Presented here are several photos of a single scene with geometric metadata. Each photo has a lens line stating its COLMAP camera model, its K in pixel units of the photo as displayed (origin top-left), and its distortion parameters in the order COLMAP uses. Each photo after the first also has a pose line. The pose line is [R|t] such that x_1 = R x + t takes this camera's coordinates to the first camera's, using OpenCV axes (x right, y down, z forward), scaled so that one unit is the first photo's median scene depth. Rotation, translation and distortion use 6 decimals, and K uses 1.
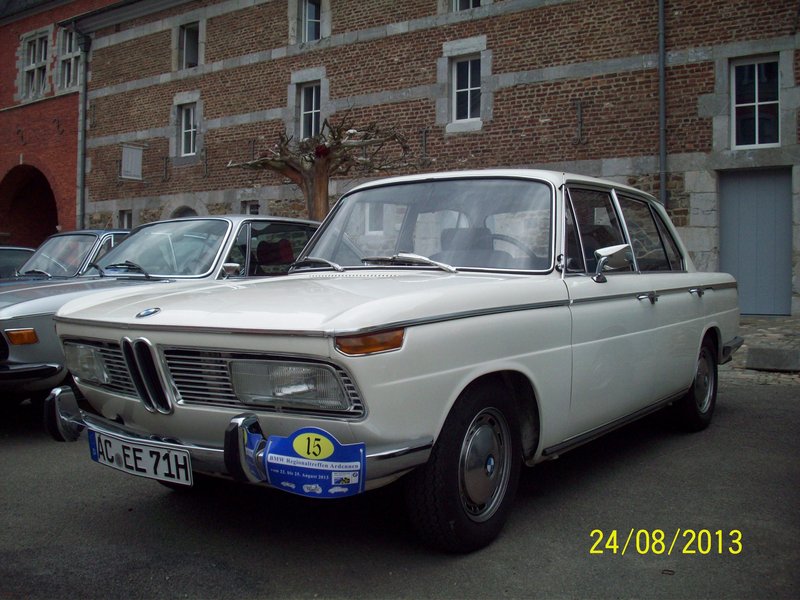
lens RADIAL K [[866.4, 0, 400.1], [0, 866.4, 294.2], [0, 0, 1]] dist [-0.119577, 0.000000]
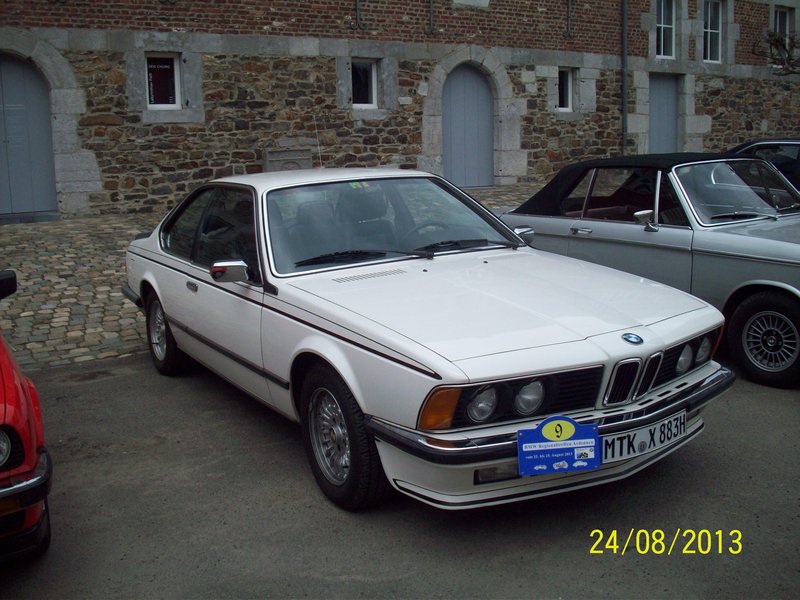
lens RADIAL K [[866.4, 0, 399.1], [0, 866.4, 301.1], [0, 0, 1]] dist [-0.119577, 0.000000]
pose [[0.374077, -0.182386, 0.909286, -0.865634], [0.033612, 0.982493, 0.183242, -0.040084], [-0.926788, -0.037983, 0.373659, 0.690686]]
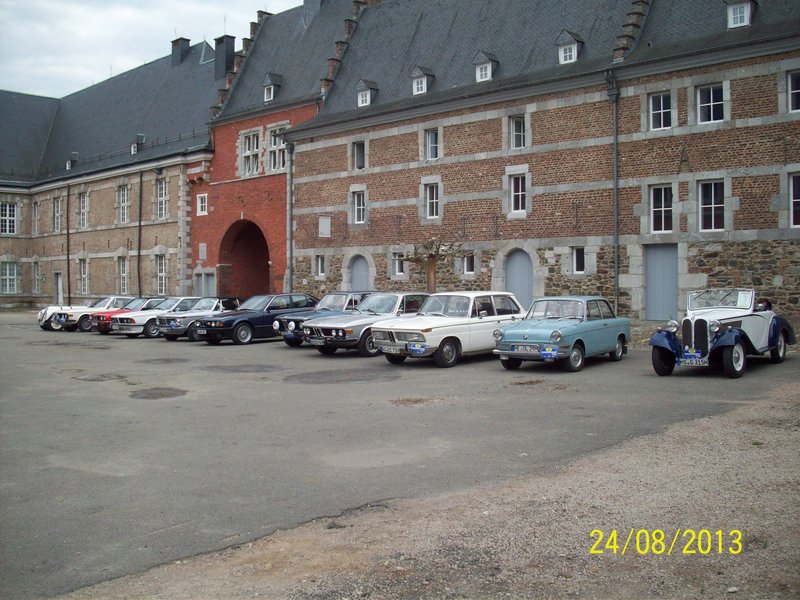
lens RADIAL K [[866.4, 0, 400.9], [0, 866.4, 302.0], [0, 0, 1]] dist [-0.119577, 0.000000]
pose [[0.987343, -0.007613, -0.158418, 0.116327], [0.009165, 0.999917, 0.009074, -0.032222], [0.158335, -0.010411, 0.987330, -0.788314]]
